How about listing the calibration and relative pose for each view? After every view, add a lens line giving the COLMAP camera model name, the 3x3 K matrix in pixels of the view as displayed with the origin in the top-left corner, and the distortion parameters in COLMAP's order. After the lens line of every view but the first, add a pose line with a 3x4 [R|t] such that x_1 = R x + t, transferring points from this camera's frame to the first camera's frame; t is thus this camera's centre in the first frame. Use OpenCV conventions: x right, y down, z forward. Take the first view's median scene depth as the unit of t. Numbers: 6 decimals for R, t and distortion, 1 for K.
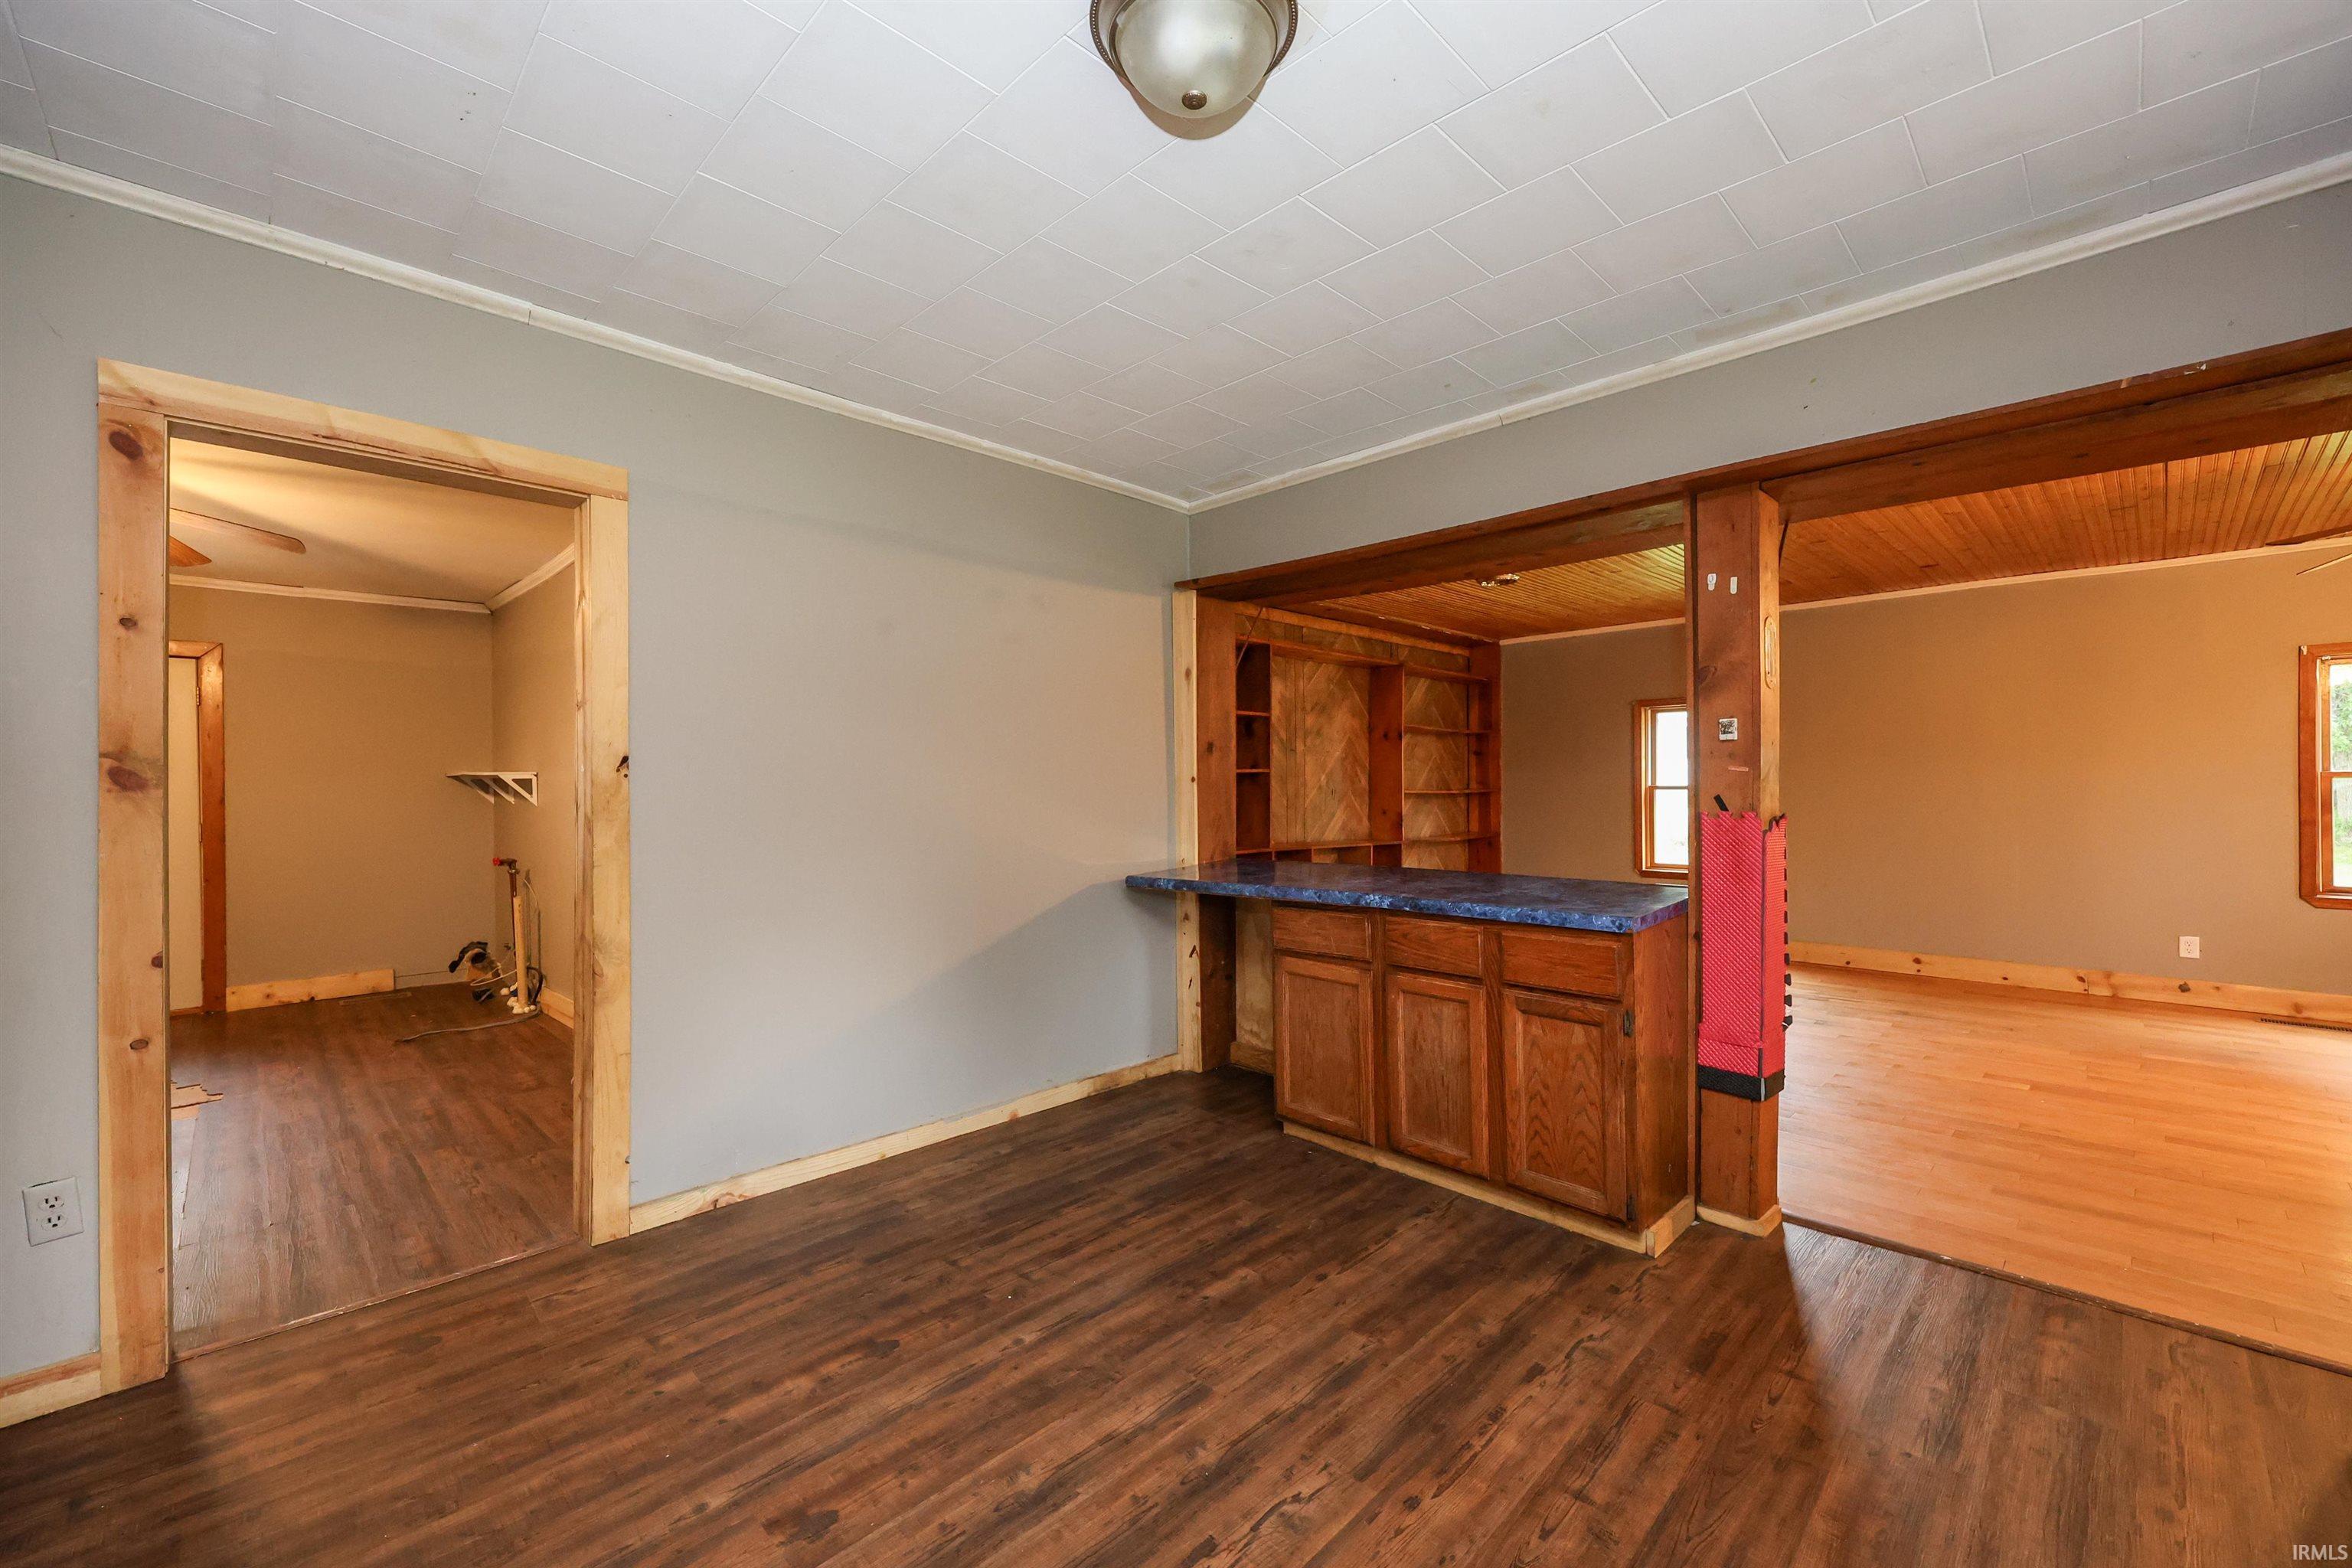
lens RADIAL K [[961.4, 0, 1176.0], [0, 961.4, 782.6], [0, 0, 1]] dist [-0.002587, -0.000519]
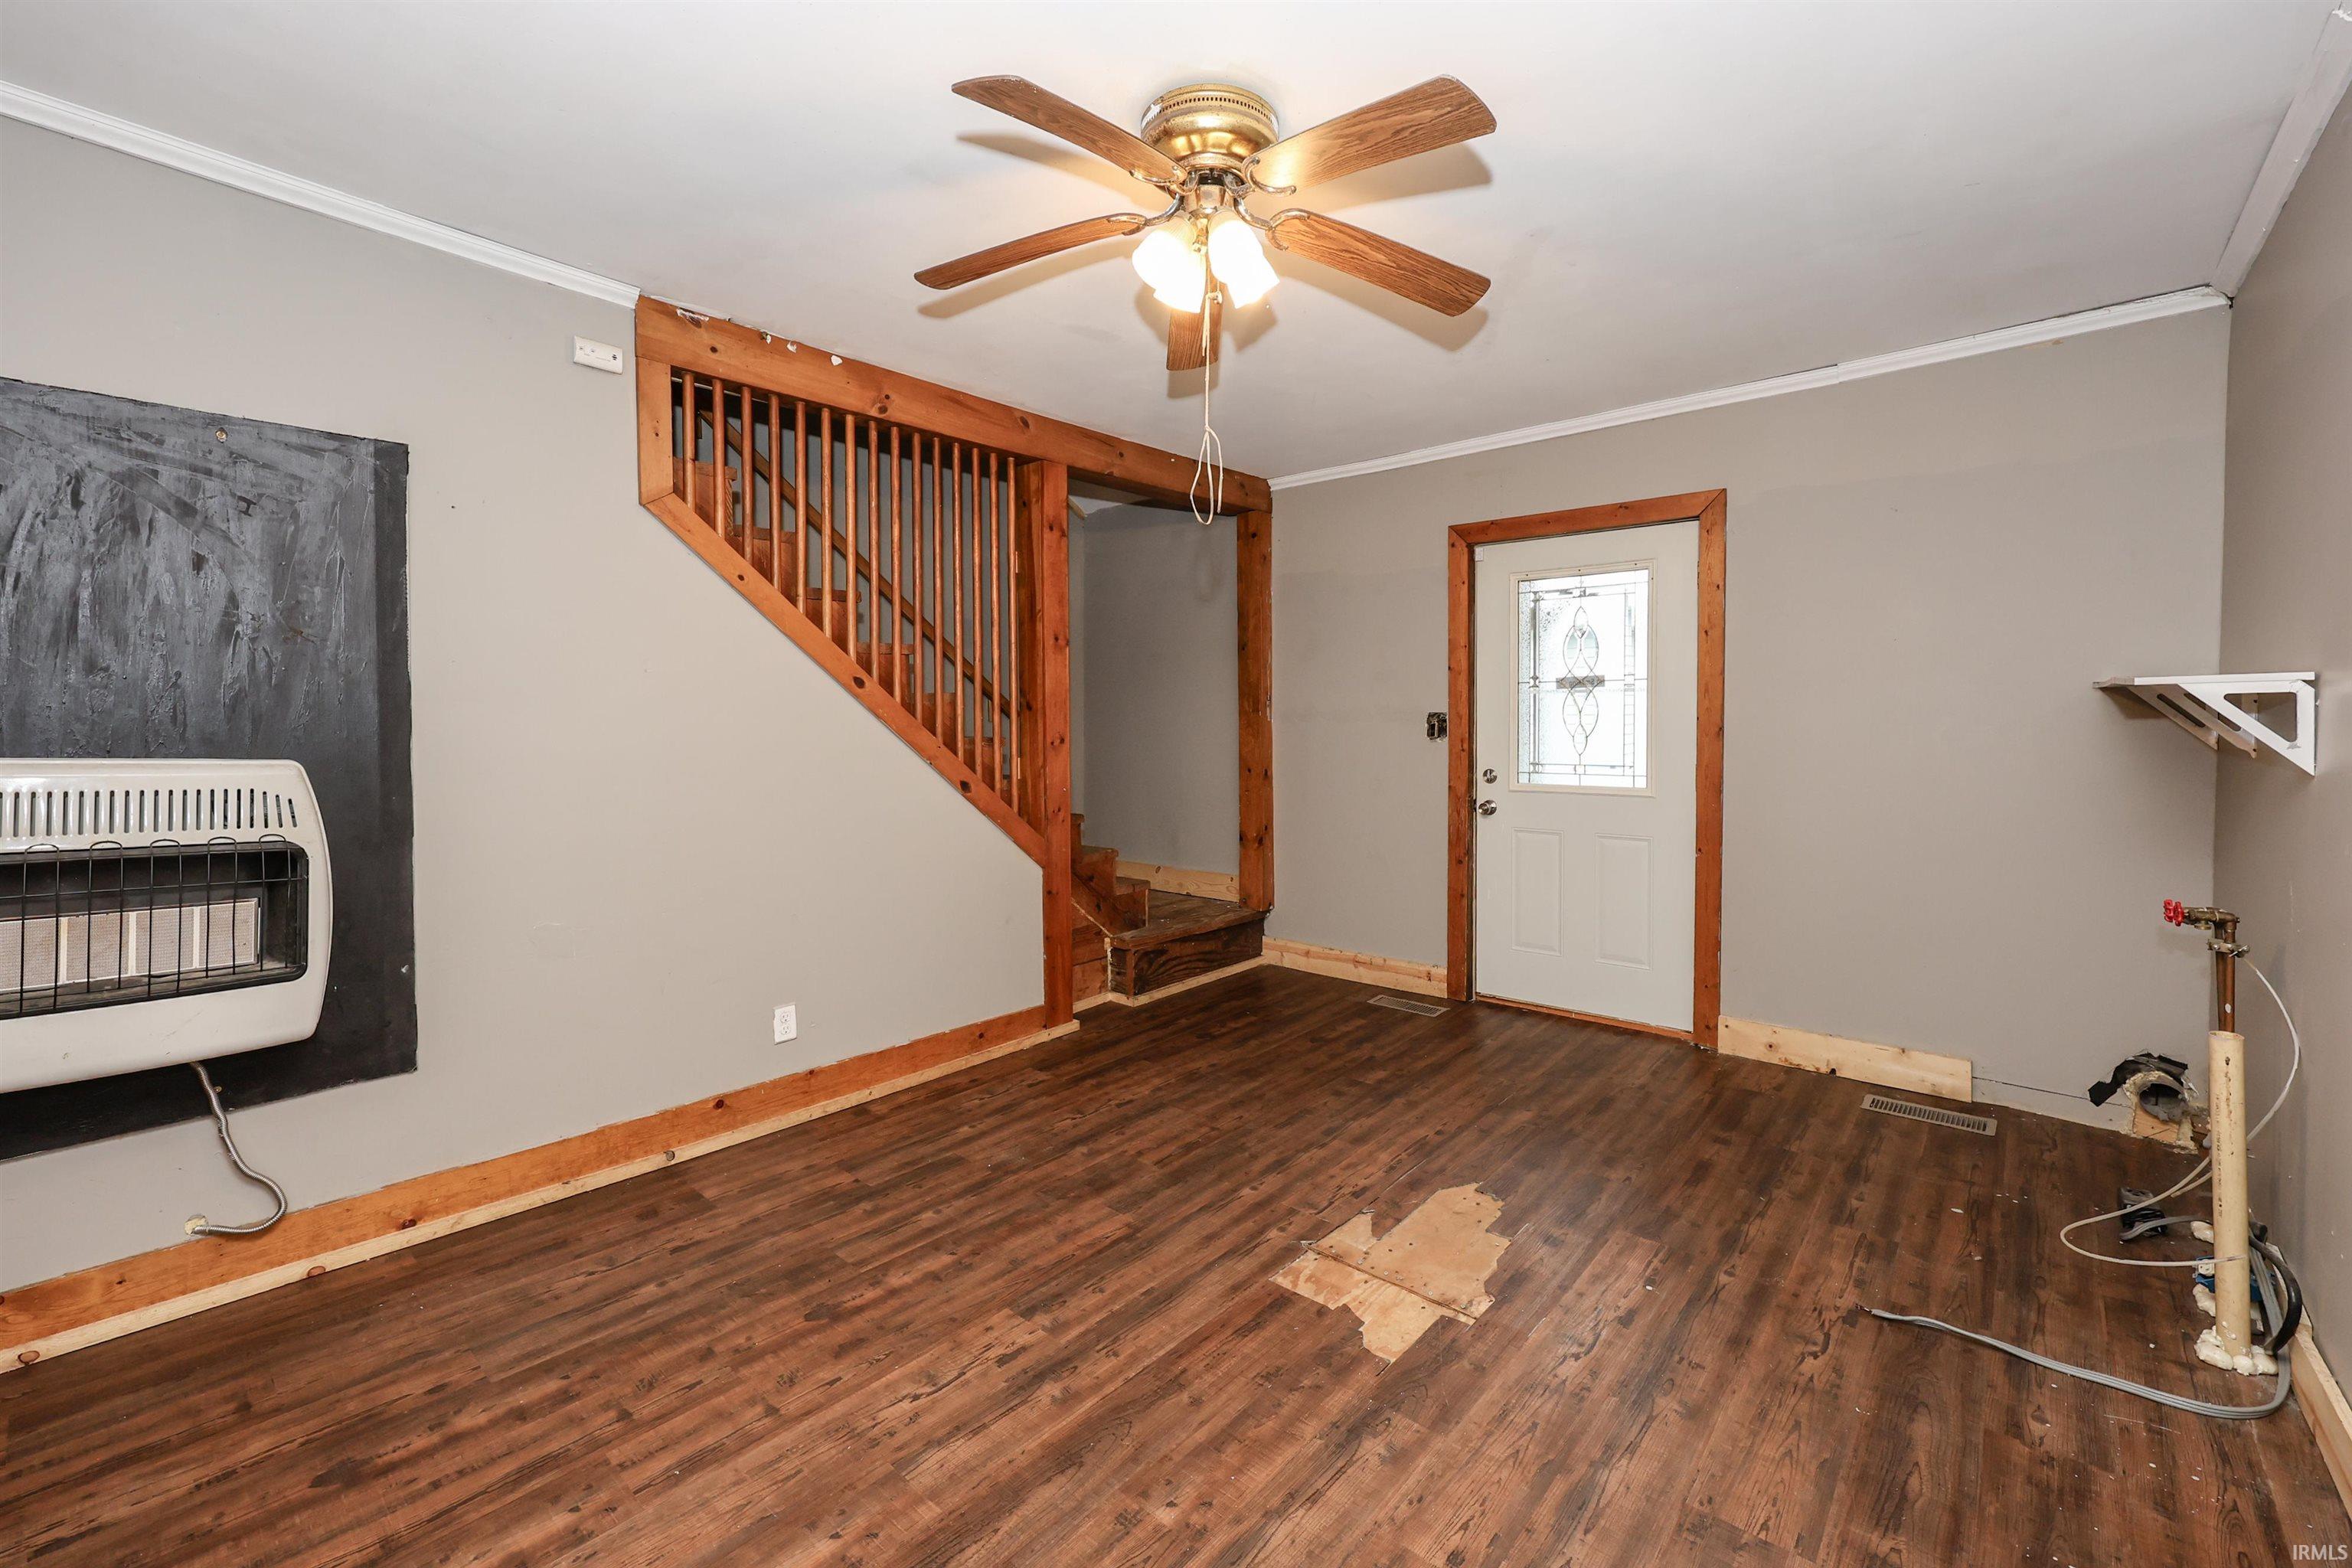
lens RADIAL K [[961.4, 0, 1222.5], [0, 961.4, 740.3], [0, 0, 1]] dist [-0.002587, -0.000519]
pose [[0.087198, 0.043829, -0.995226, -0.369127], [0.009240, 0.998953, 0.044803, -0.005374], [0.996148, -0.013103, 0.086702, 0.594036]]
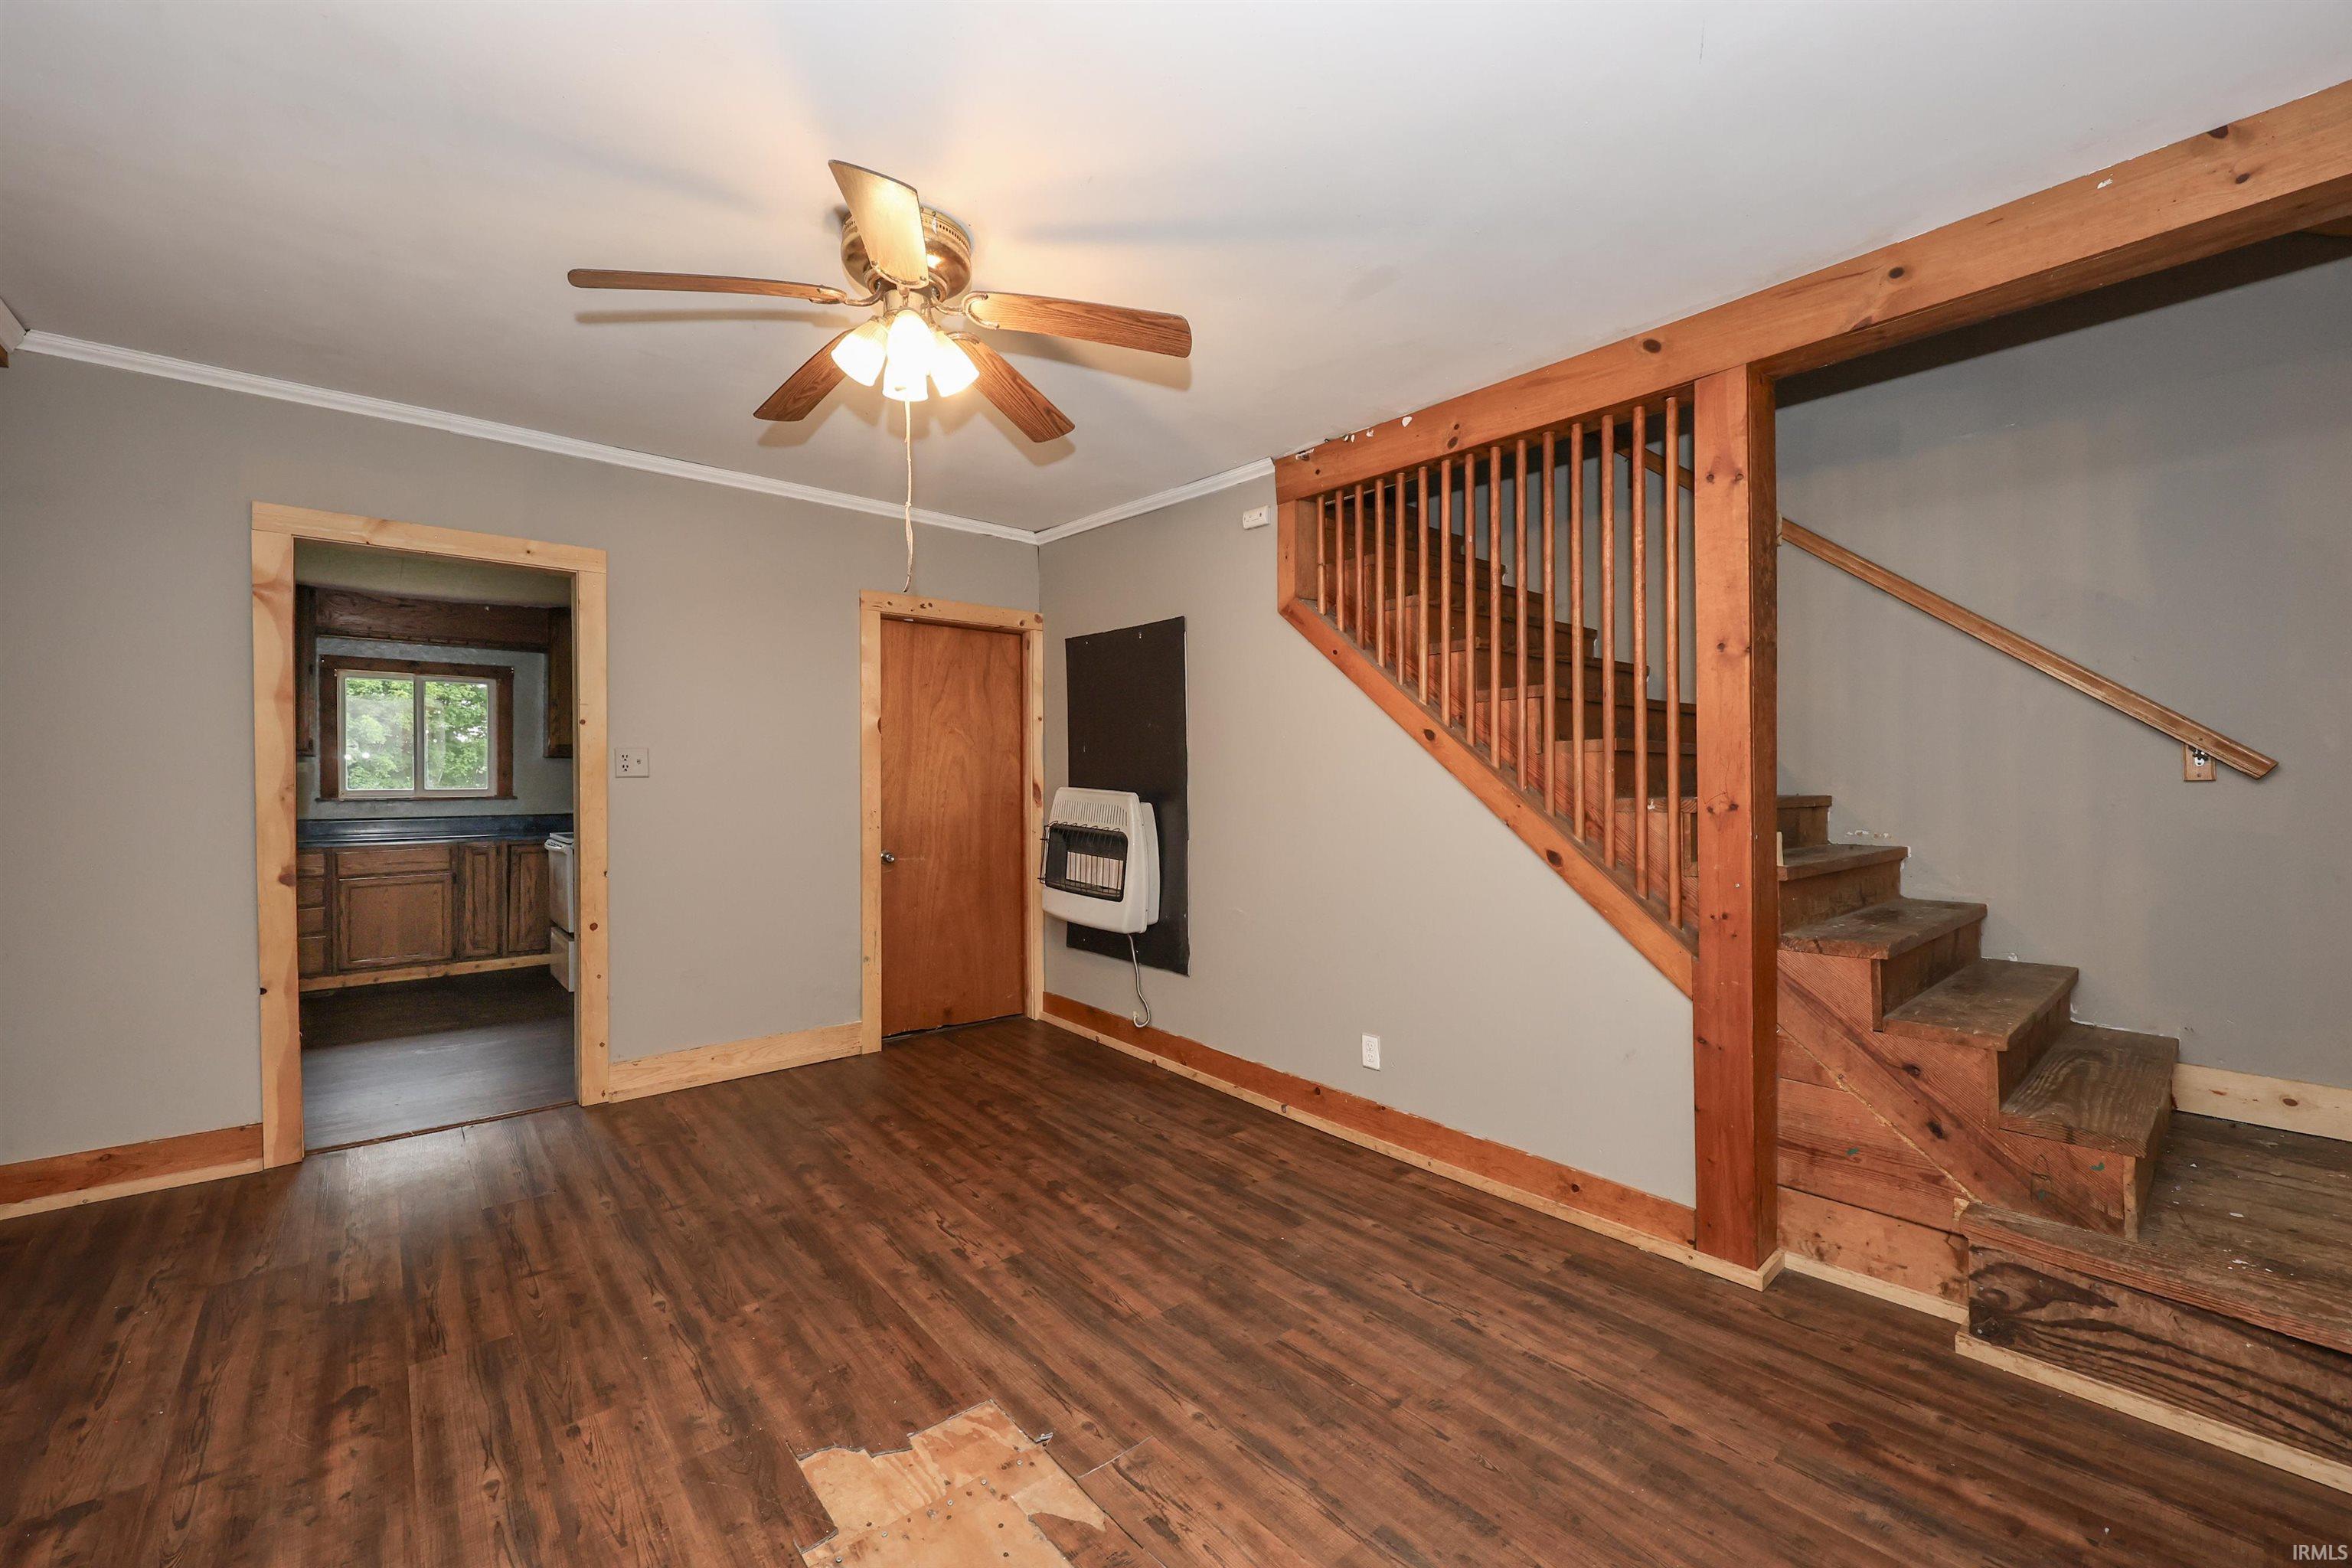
lens RADIAL K [[961.4, 0, 1181.0], [0, 961.4, 783.1], [0, 0, 1]] dist [-0.002587, -0.000519]
pose [[-0.996501, 0.015249, 0.082182, -0.908187], [0.014857, 0.999875, -0.005378, 0.014031], [-0.082254, -0.004139, -0.996603, 1.034502]]
